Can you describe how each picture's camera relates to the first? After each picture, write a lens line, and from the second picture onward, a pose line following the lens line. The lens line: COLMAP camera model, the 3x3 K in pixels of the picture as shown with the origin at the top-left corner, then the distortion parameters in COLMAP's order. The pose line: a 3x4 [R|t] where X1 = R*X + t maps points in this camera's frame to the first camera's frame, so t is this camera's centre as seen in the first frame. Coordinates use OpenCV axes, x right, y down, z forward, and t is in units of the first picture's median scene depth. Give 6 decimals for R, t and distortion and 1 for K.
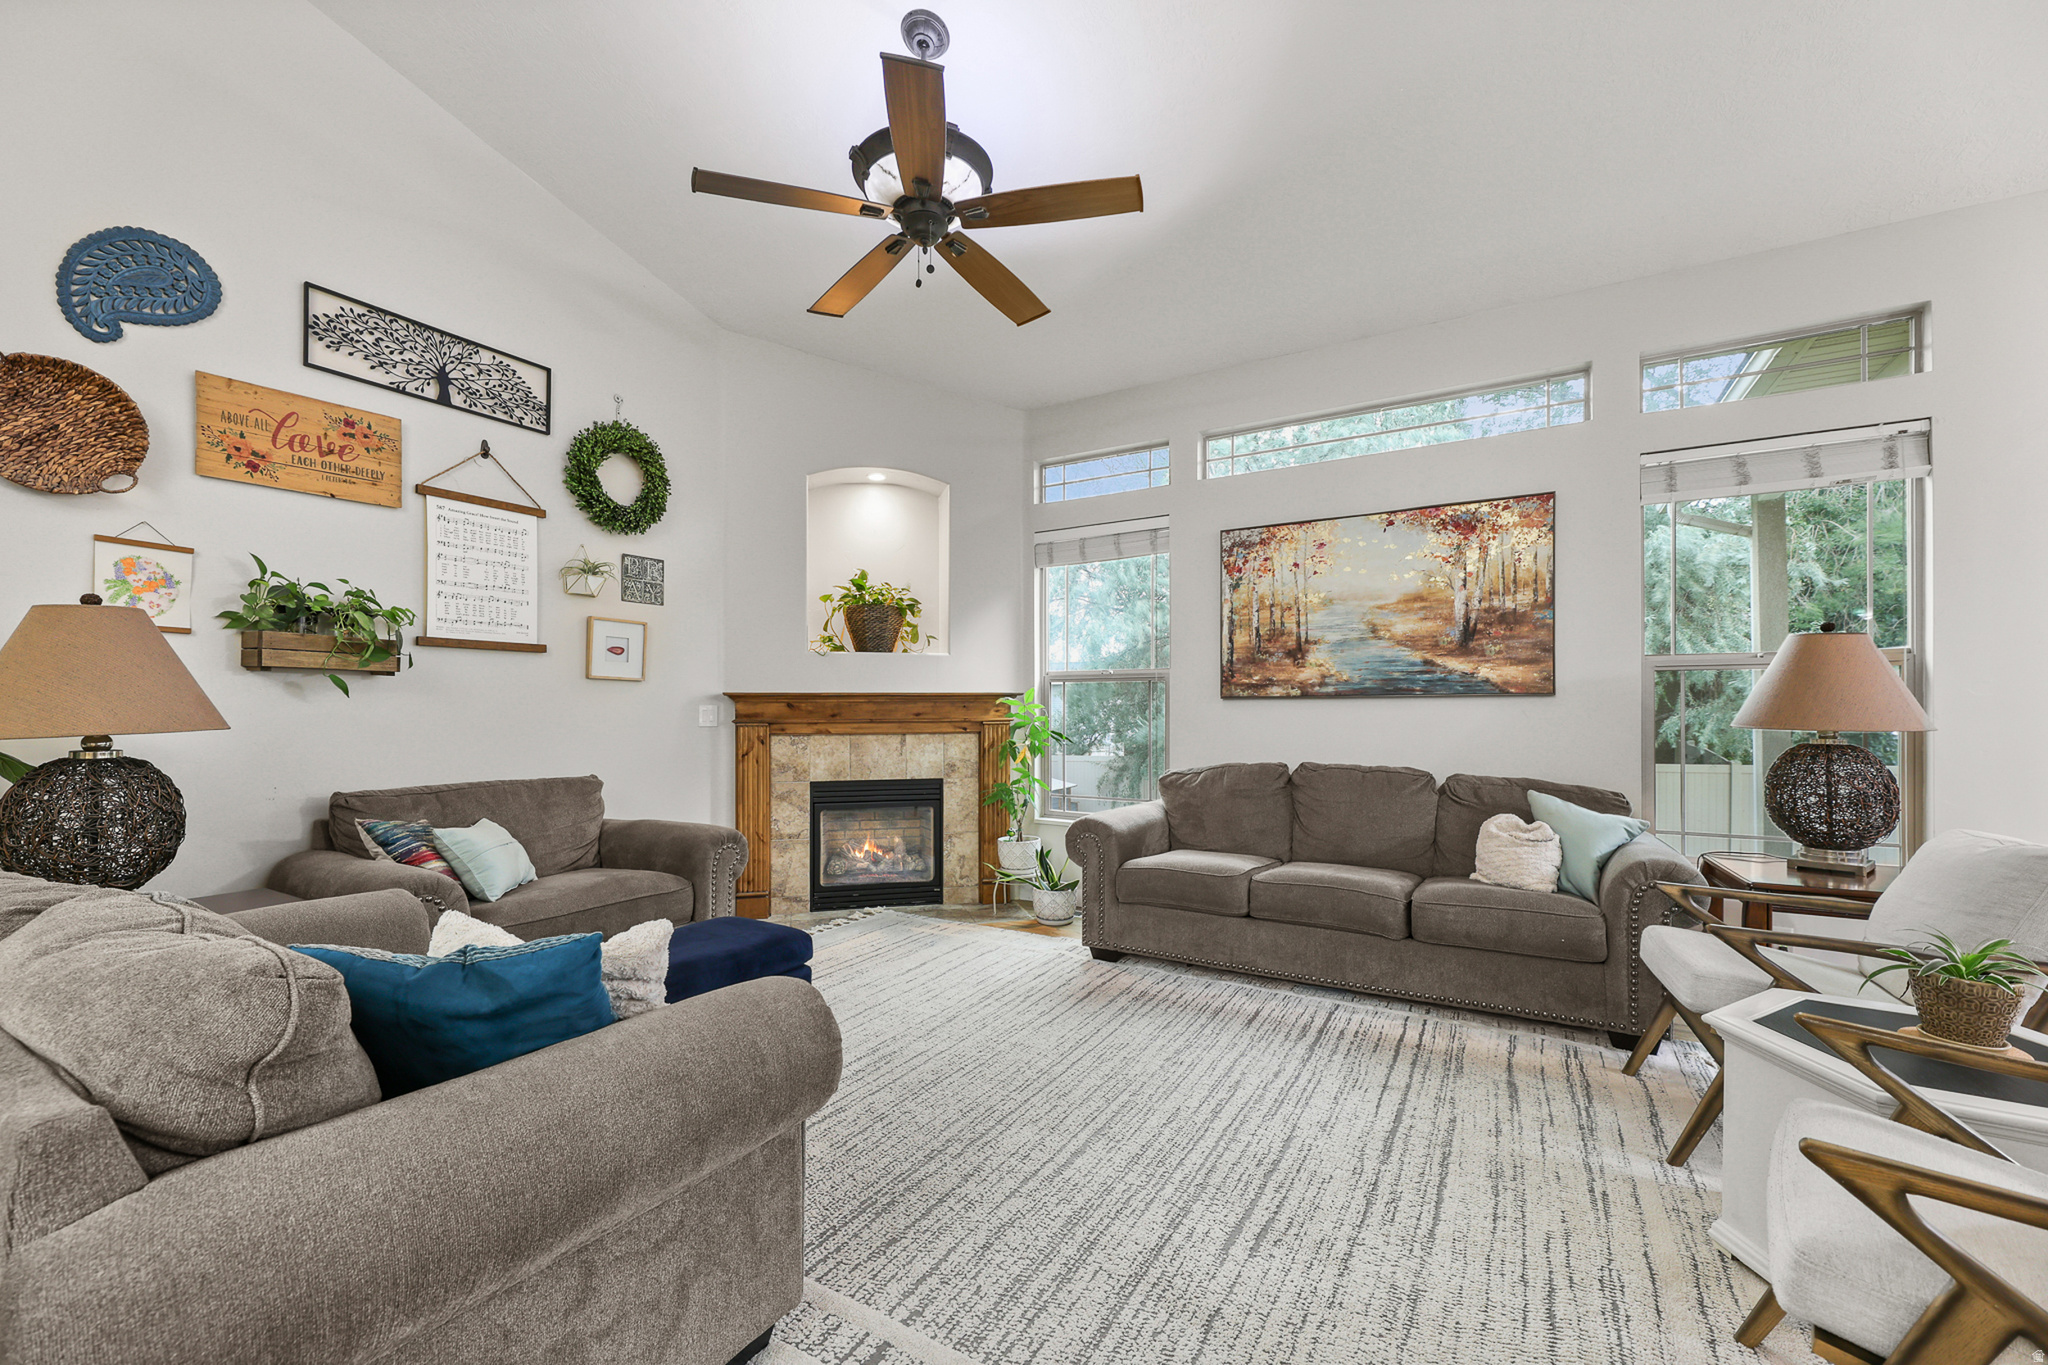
lens RADIAL K [[820.7, 0, 1034.6], [0, 820.7, 708.8], [0, 0, 1]] dist [0.005375, -0.001133]
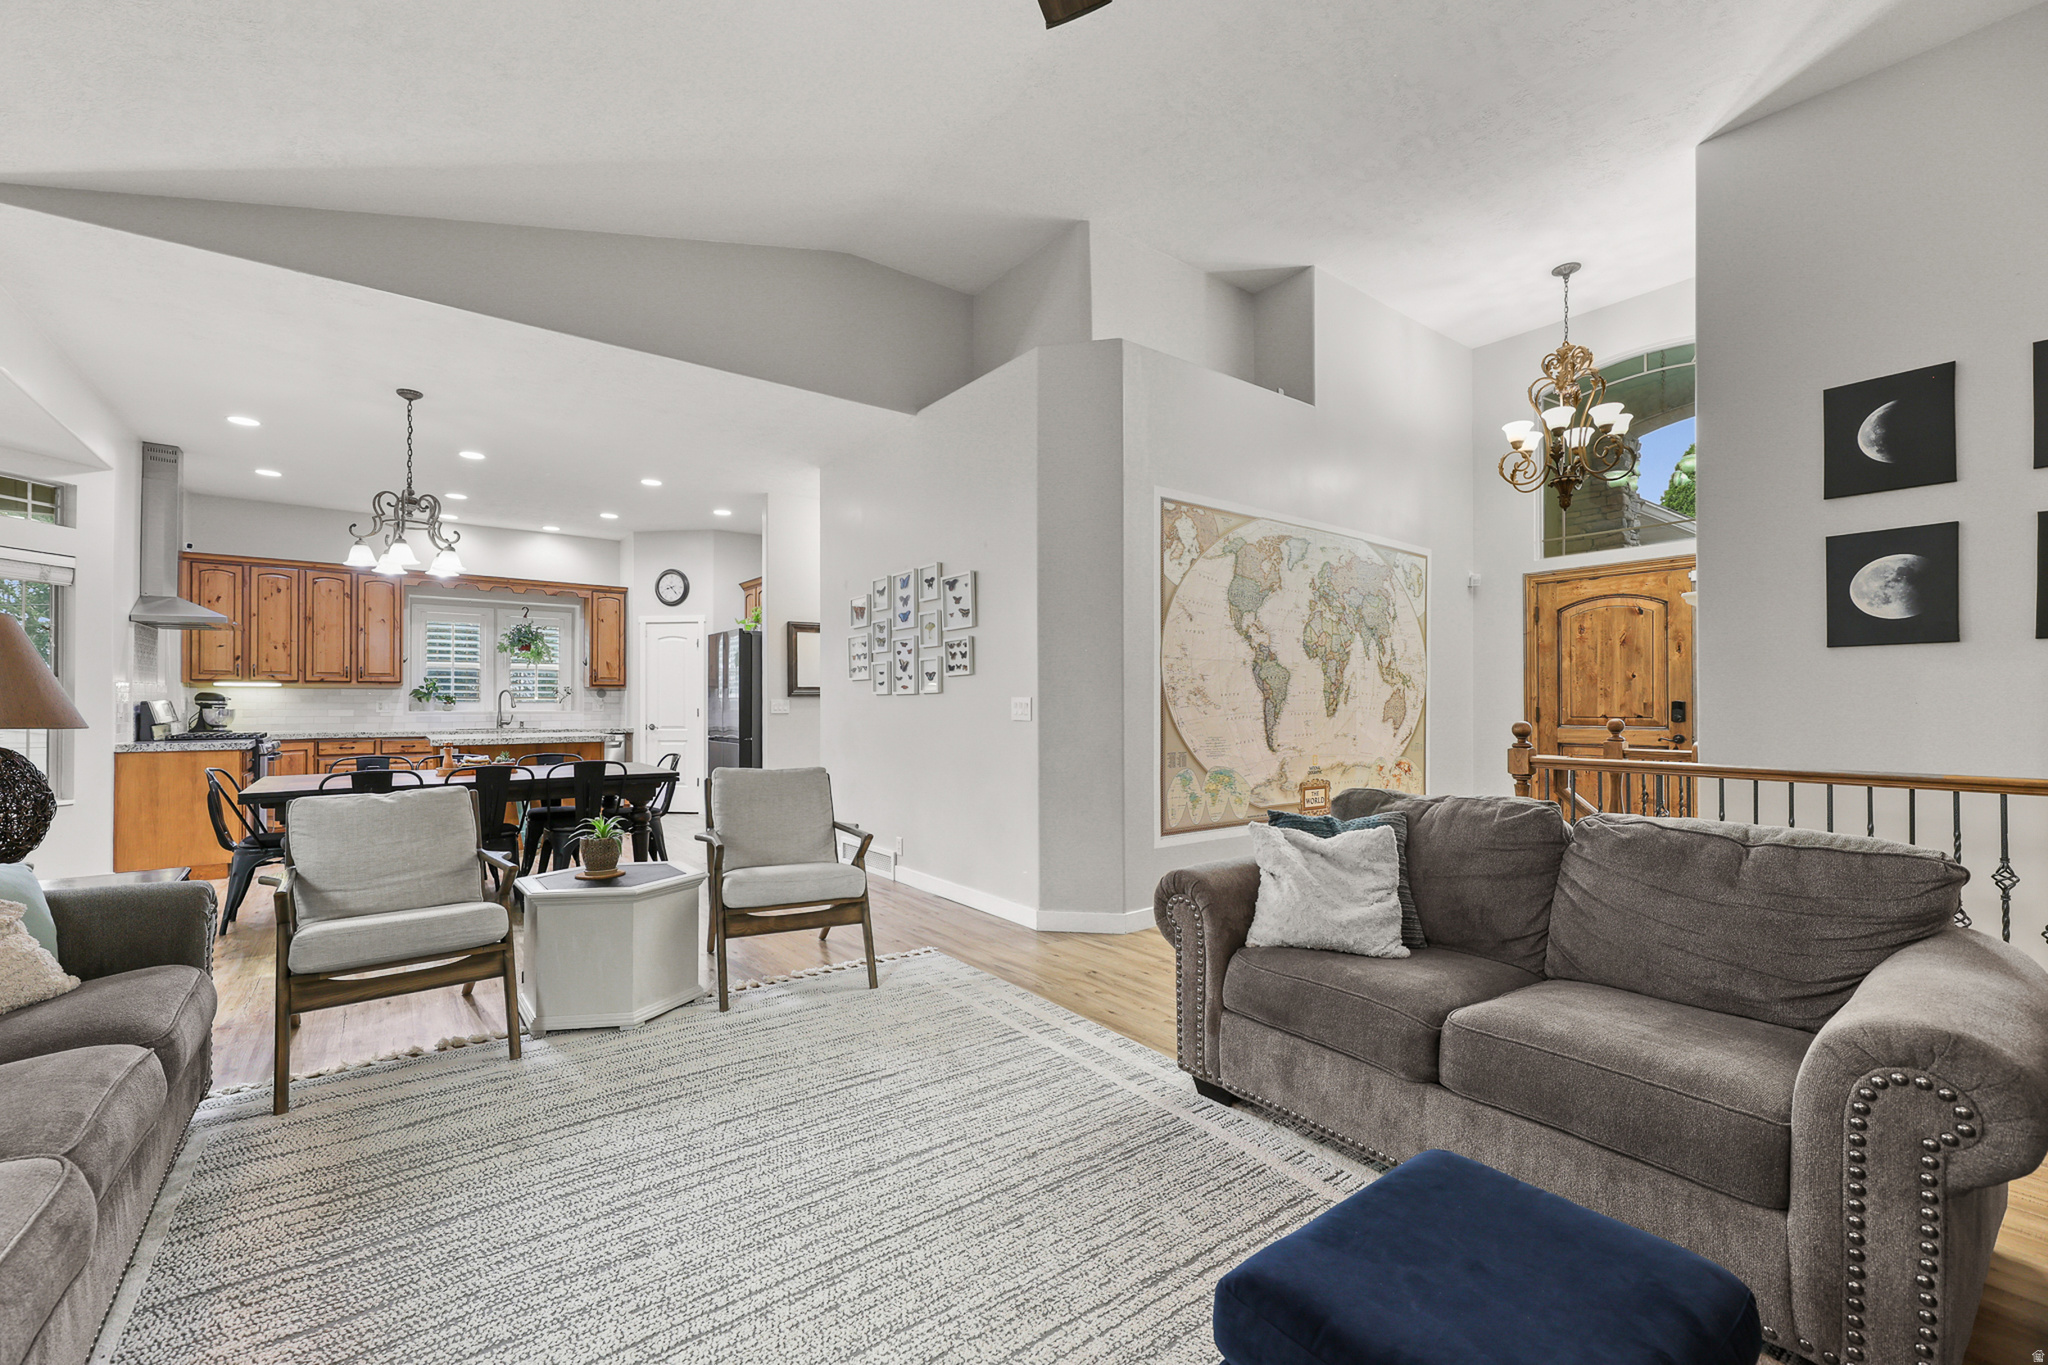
lens RADIAL K [[859.5, 0, 1016.3], [0, 859.5, 700.4], [0, 0, 1]] dist [0.004933, 0.000075]
pose [[-0.920365, 0.002544, 0.391052, -0.271809], [0.000099, 0.999980, -0.006271, 0.001538], [-0.391061, -0.005733, -0.920347, 1.116660]]
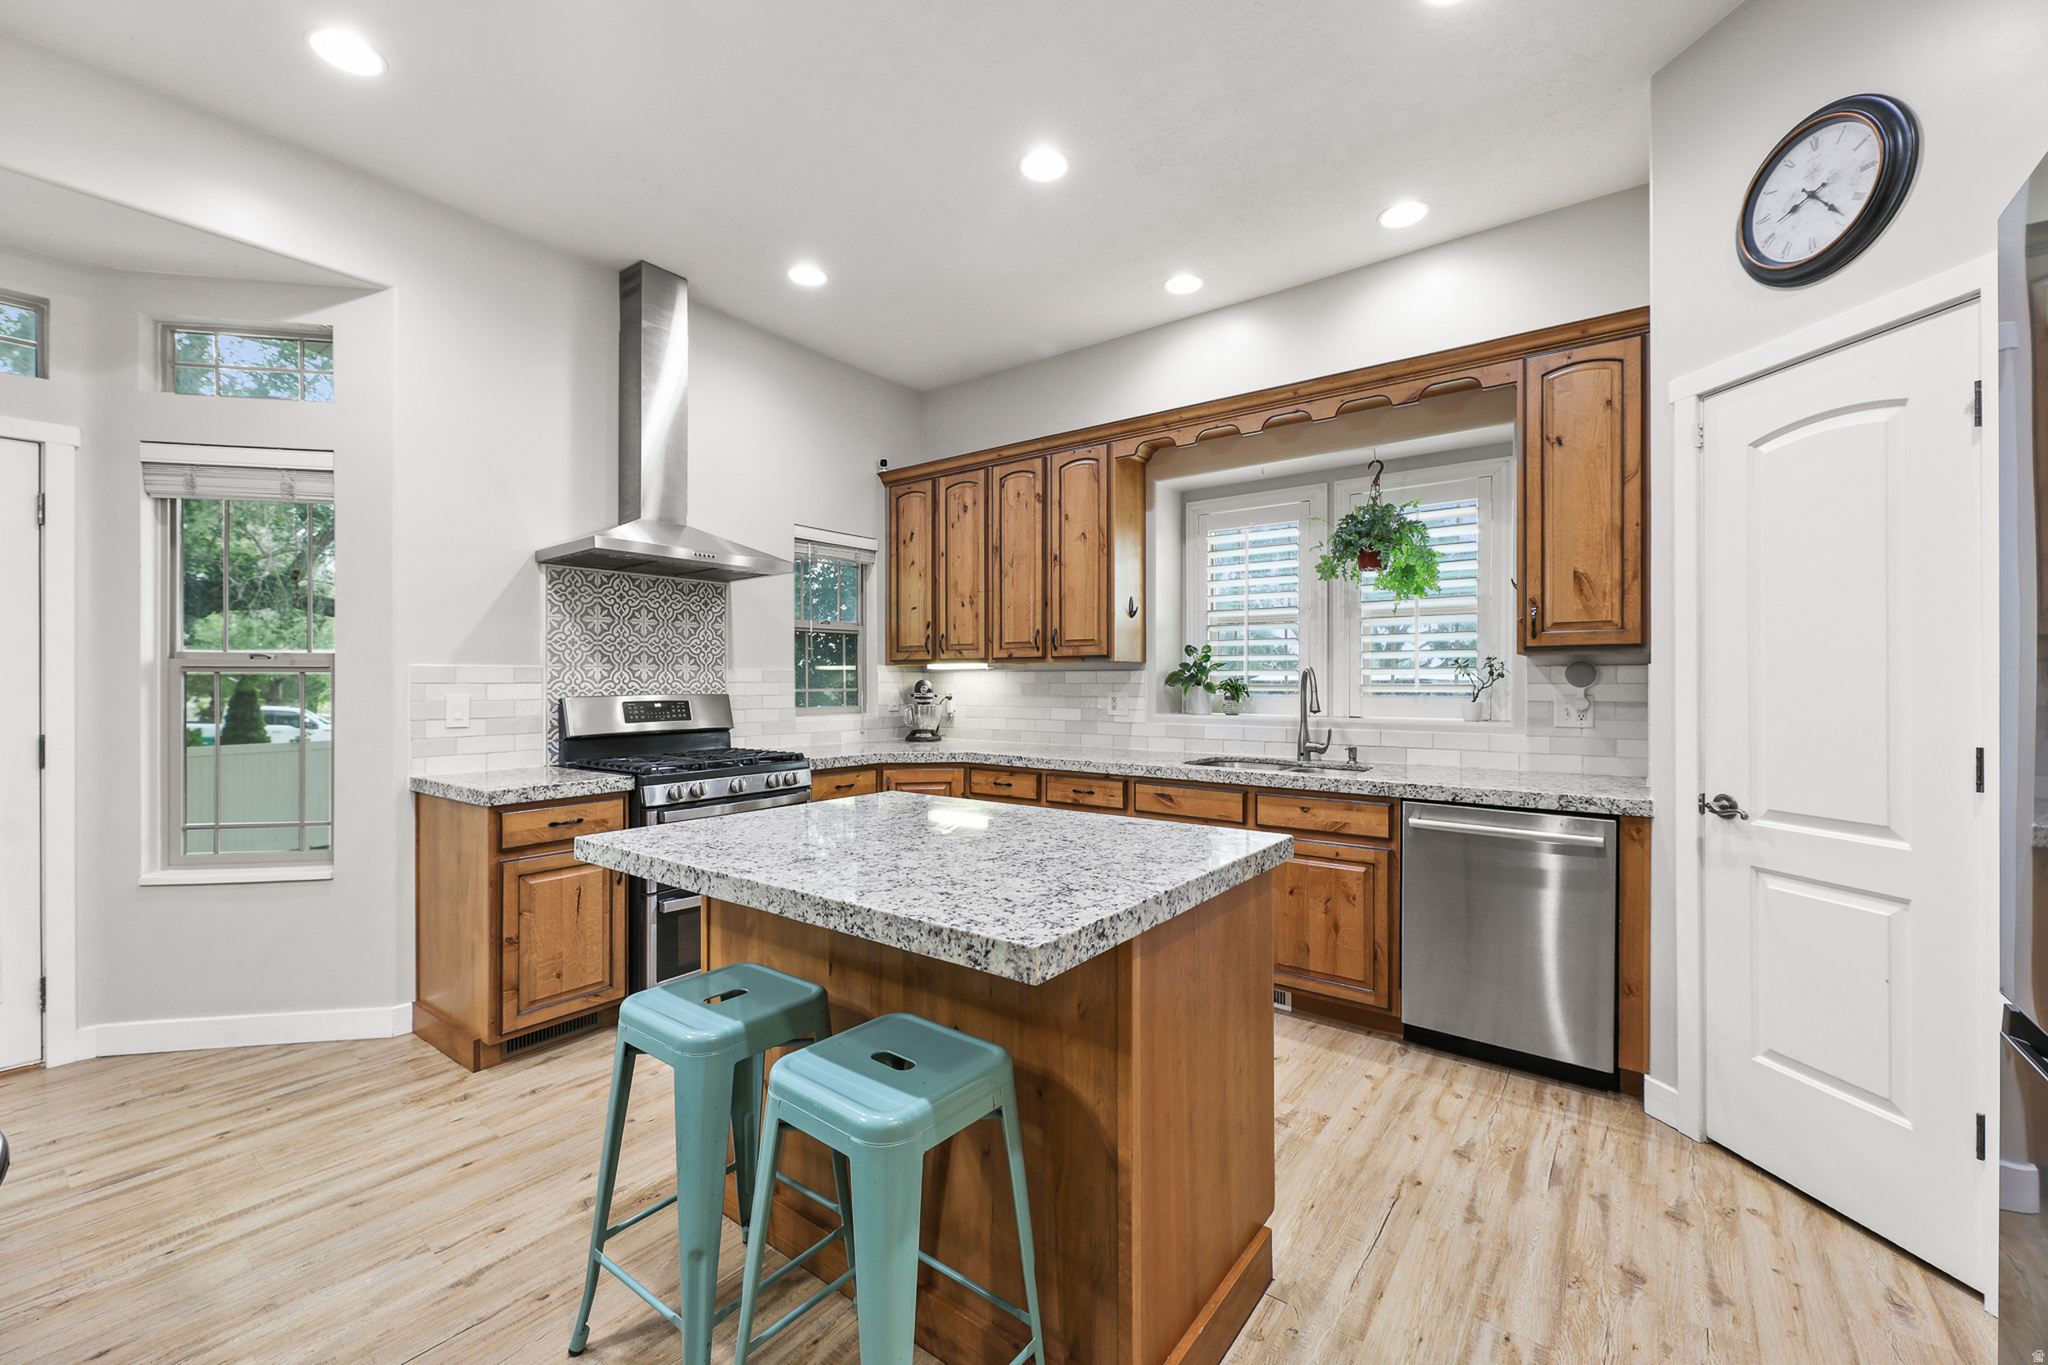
lens RADIAL K [[820.7, 0, 1017.9], [0, 820.7, 683.8], [0, 0, 1]] dist [0.005375, -0.001133]
pose [[0.120257, 0.000489, 0.992743, 1.018351], [-0.002321, 0.999997, -0.000212, -0.024310], [-0.992740, -0.002279, 0.120258, -0.324354]]
